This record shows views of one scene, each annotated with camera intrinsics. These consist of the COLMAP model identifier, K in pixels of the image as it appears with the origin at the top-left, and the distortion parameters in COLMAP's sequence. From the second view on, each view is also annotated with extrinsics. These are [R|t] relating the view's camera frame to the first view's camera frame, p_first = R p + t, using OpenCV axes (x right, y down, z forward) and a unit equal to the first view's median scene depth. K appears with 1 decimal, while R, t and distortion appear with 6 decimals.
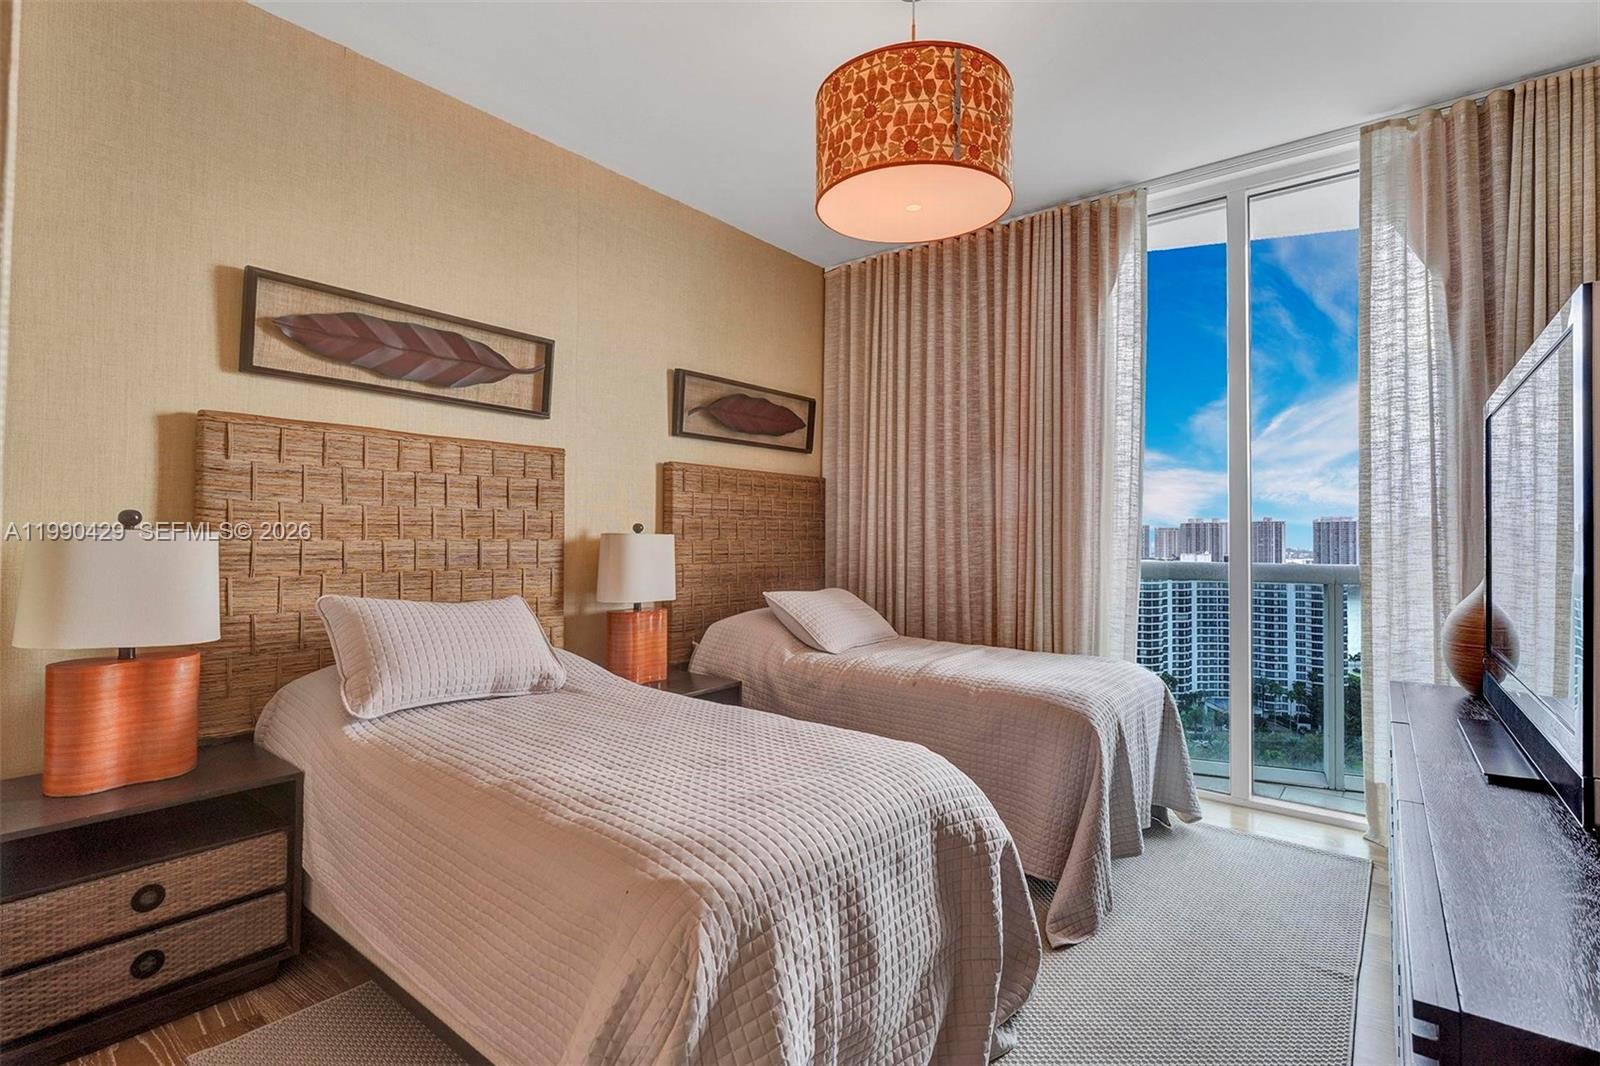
lens RADIAL K [[756.3, 0, 800.0], [0, 756.3, 533.0], [0, 0, 1]] dist [0.001895, 0.000429]
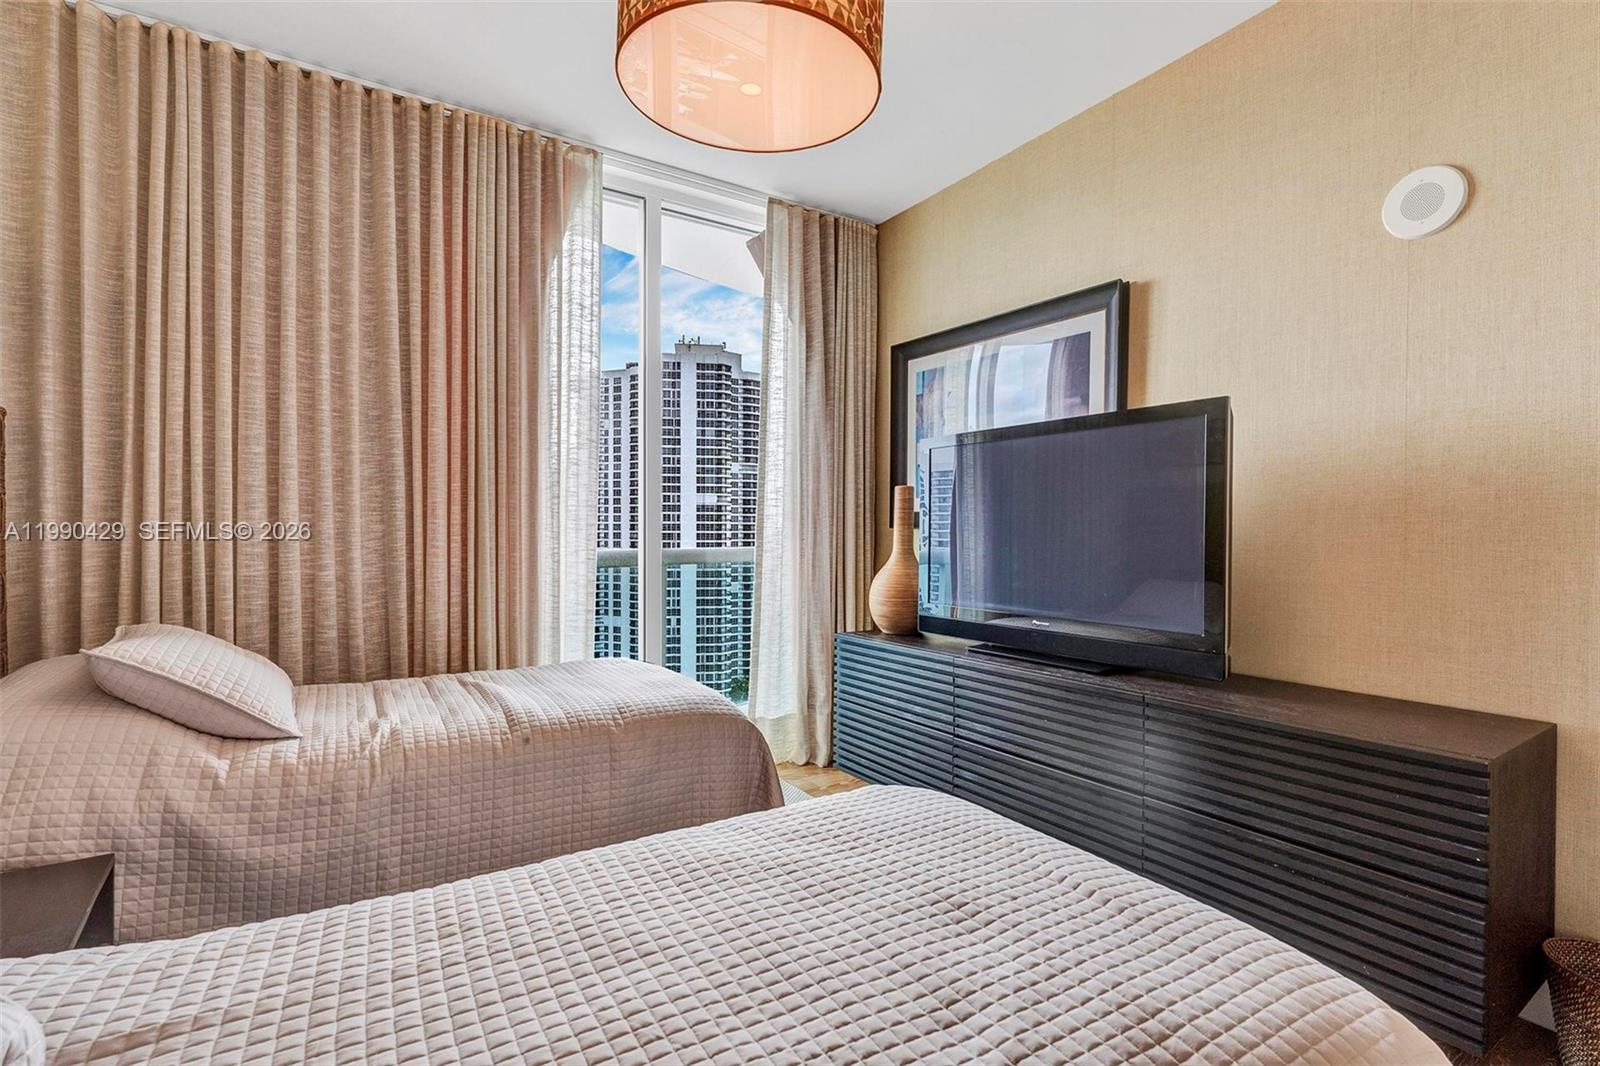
lens RADIAL K [[756.3, 0, 800.0], [0, 756.3, 533.0], [0, 0, 1]] dist [0.001895, 0.000429]
pose [[0.318347, -0.009256, 0.947929, -0.321053], [-0.007805, 0.999893, 0.012385, -0.000066], [-0.947942, -0.011341, 0.318240, 0.416703]]
